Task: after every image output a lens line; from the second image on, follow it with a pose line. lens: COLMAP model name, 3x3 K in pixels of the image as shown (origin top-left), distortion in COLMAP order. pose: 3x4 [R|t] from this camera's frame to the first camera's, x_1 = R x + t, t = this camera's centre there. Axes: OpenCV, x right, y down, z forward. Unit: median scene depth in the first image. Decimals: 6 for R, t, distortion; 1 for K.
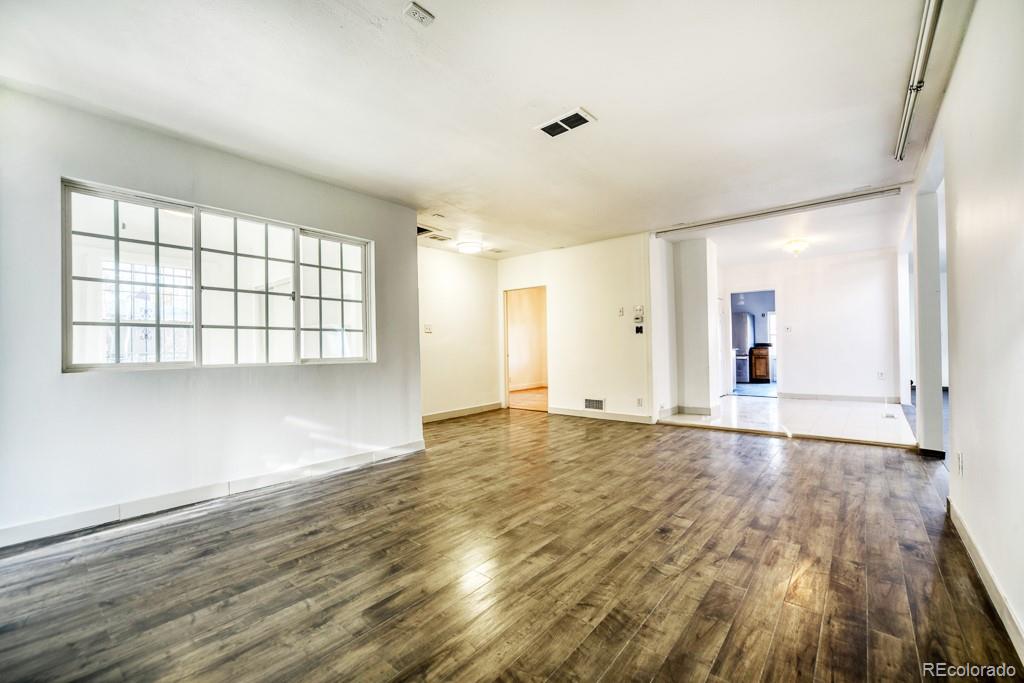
lens RADIAL K [[419.0, 0, 518.9], [0, 419.0, 345.2], [0, 0, 1]] dist [-0.013385, 0.002632]
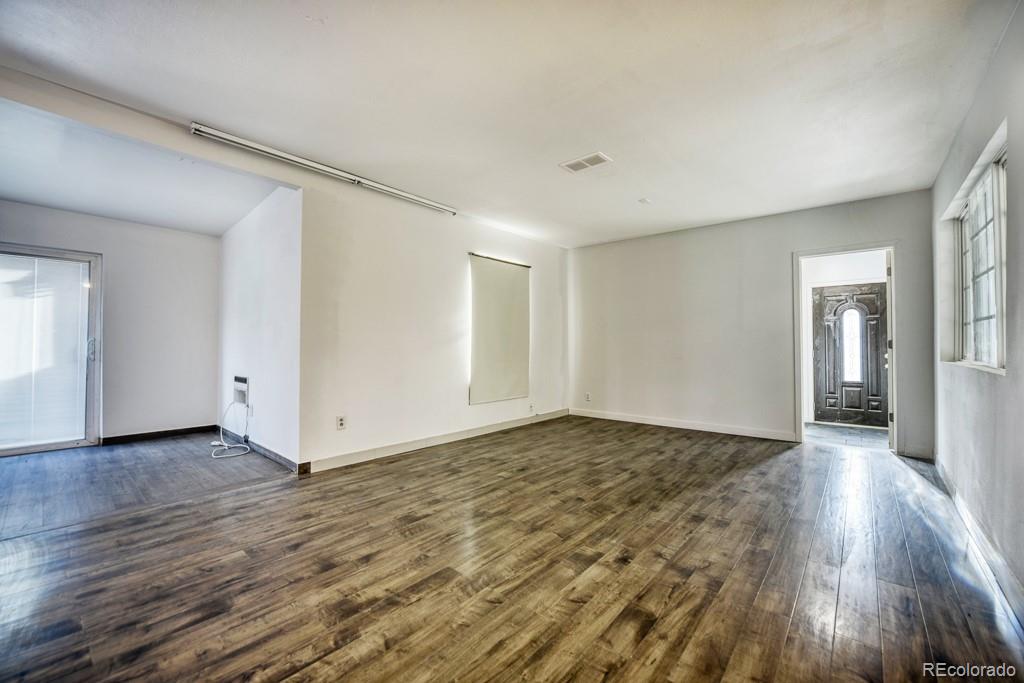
lens RADIAL K [[419.0, 0, 514.9], [0, 419.0, 339.9], [0, 0, 1]] dist [-0.013385, 0.002632]
pose [[-0.999849, 0.011429, 0.013113, 0.297526], [0.011150, 0.999714, -0.021177, 0.006167], [-0.013351, -0.021028, -0.999690, 2.150280]]
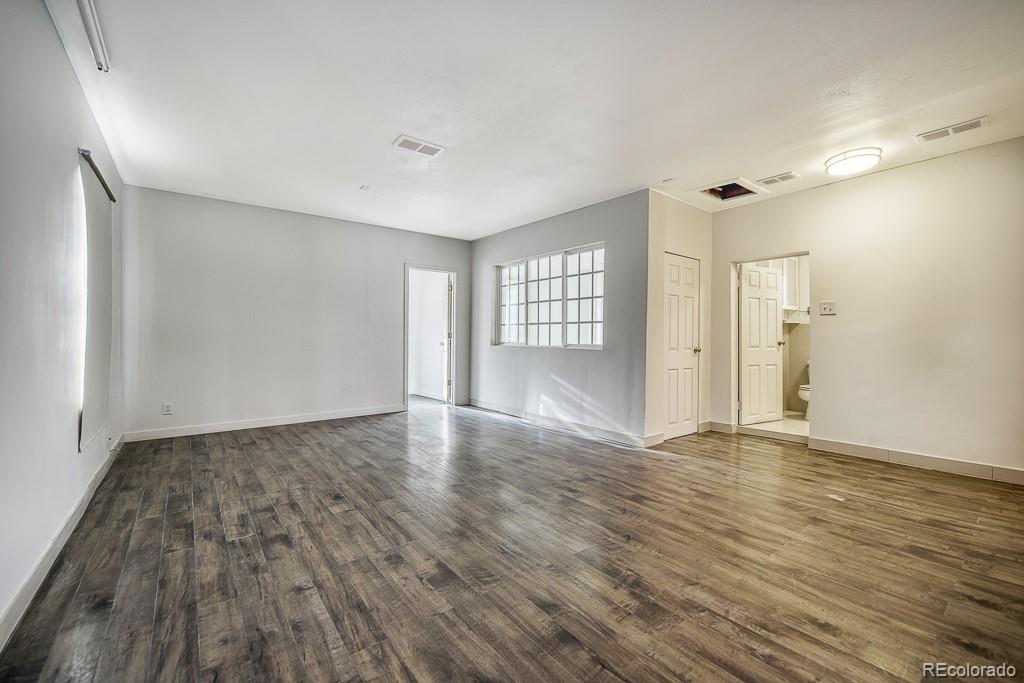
lens RADIAL K [[419.0, 0, 512.7], [0, 419.0, 337.5], [0, 0, 1]] dist [-0.013385, 0.002632]
pose [[-0.213688, 0.013804, -0.976804, 1.169070], [0.004186, 0.999904, 0.013214, -0.011233], [0.976893, -0.001265, -0.213725, 1.469976]]
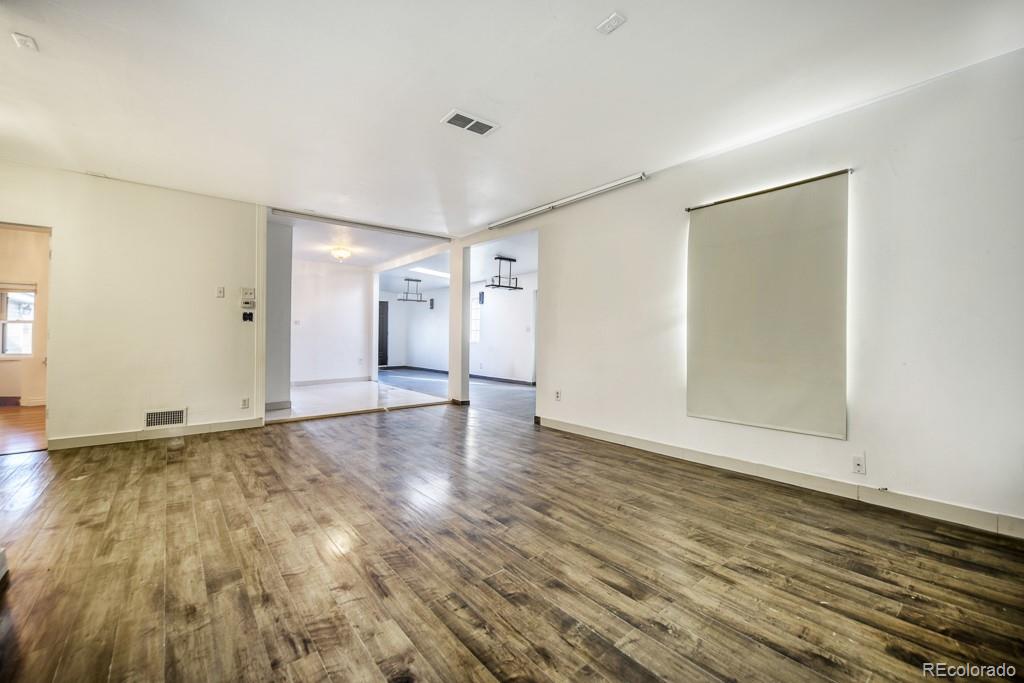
lens RADIAL K [[419.0, 0, 507.8], [0, 419.0, 322.5], [0, 0, 1]] dist [-0.013385, 0.002632]
pose [[0.204272, 0.047504, 0.977761, -0.870687], [-0.009616, 0.998871, -0.046521, 0.018929], [-0.978867, 0.000100, 0.204498, 0.665663]]
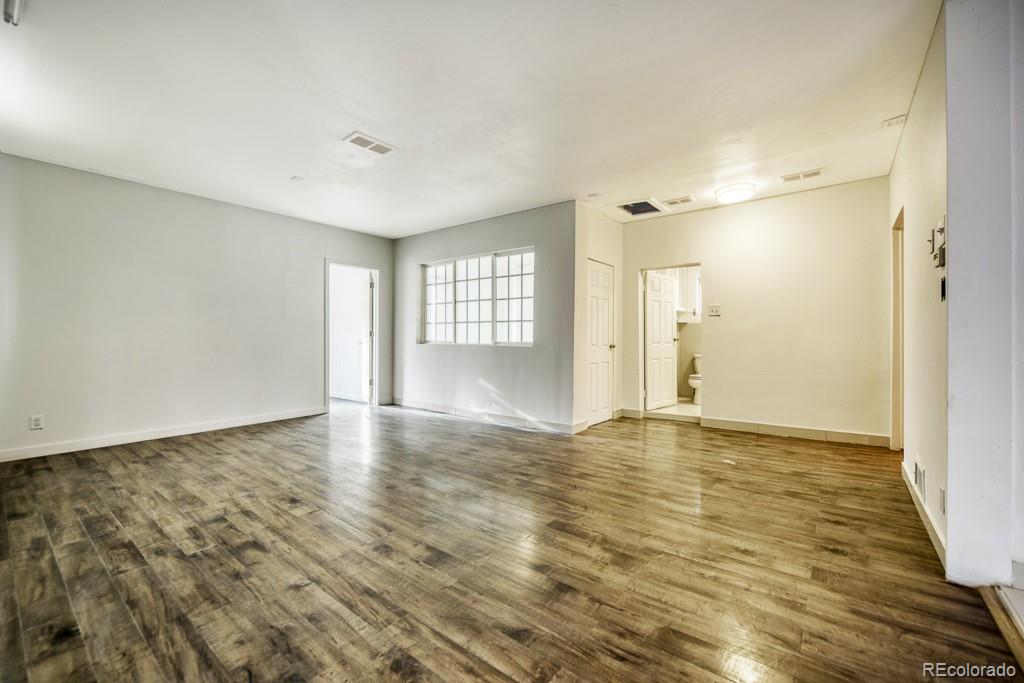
lens RADIAL K [[419.0, 0, 513.6], [0, 419.0, 336.3], [0, 0, 1]] dist [-0.013385, 0.002632]
pose [[0.030779, 0.014096, -0.999427, 1.261831], [0.004959, 0.999886, 0.014256, -0.009201], [0.999514, -0.005394, 0.030706, 1.328370]]
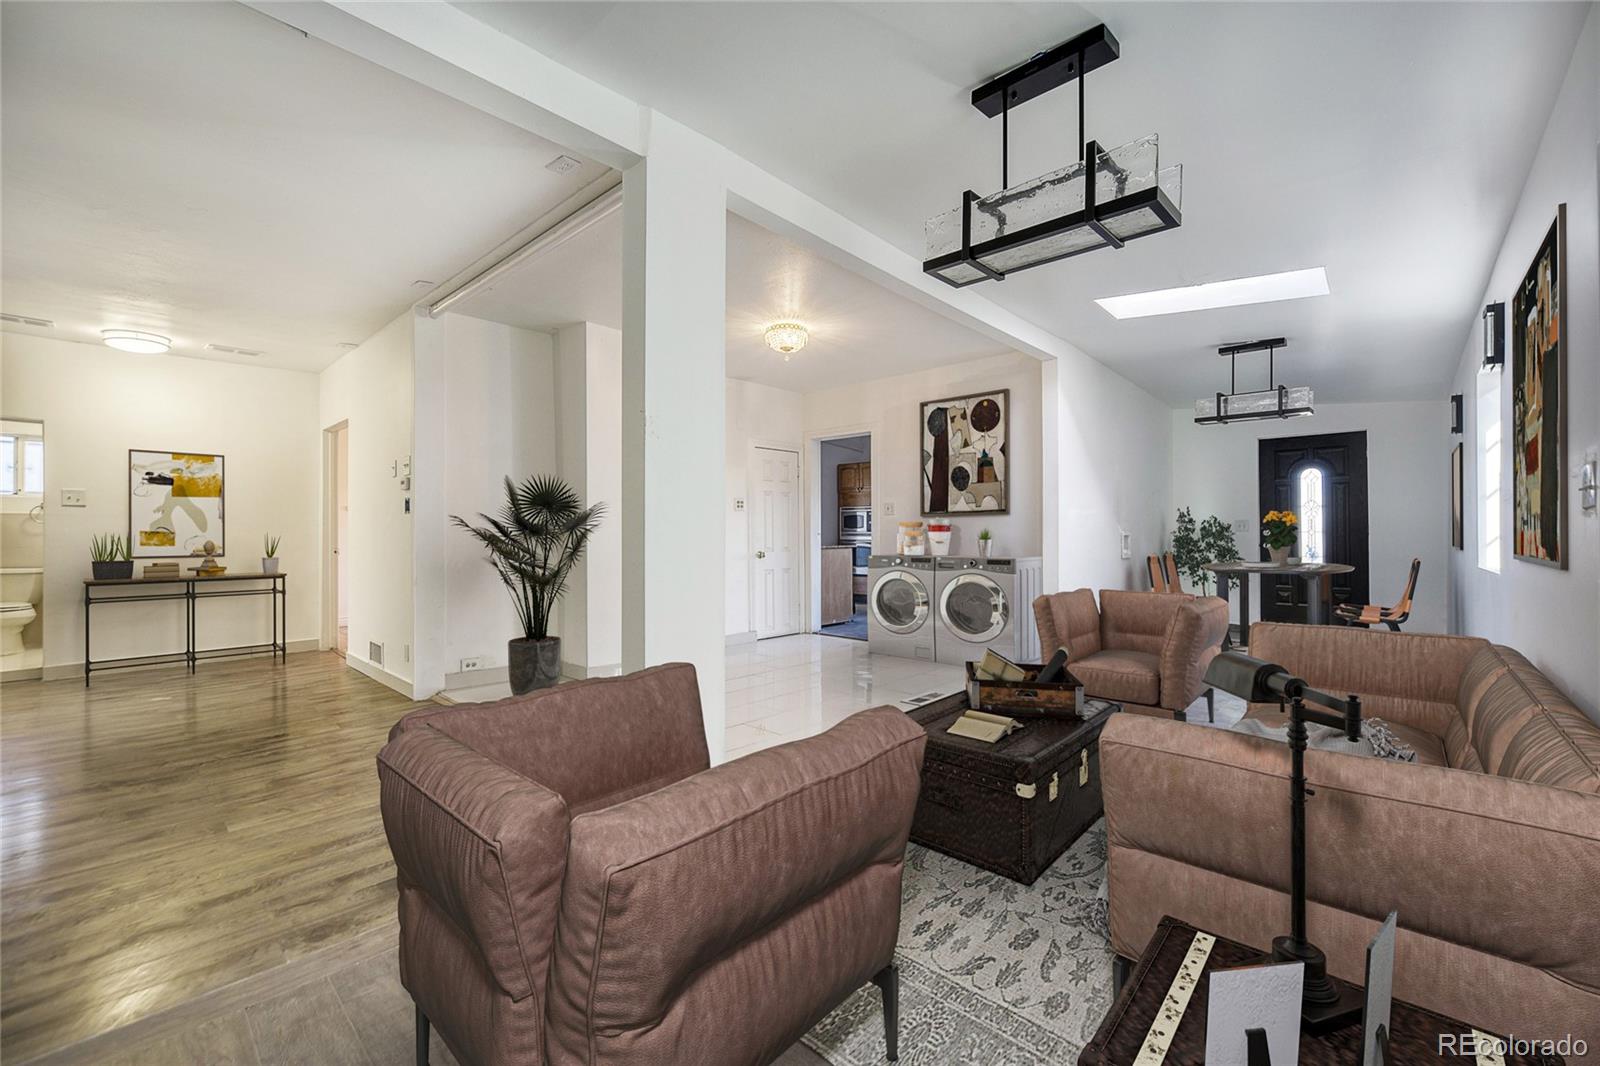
lens RADIAL K [[654.7, 0, 806.3], [0, 654.7, 528.3], [0, 0, 1]] dist [-0.013385, 0.002632]
pose [[0.998926, 0.015124, -0.043799, 1.619286], [-0.015221, 0.999882, -0.001869, -0.032947], [0.043766, 0.002534, 0.999039, 0.543517]]
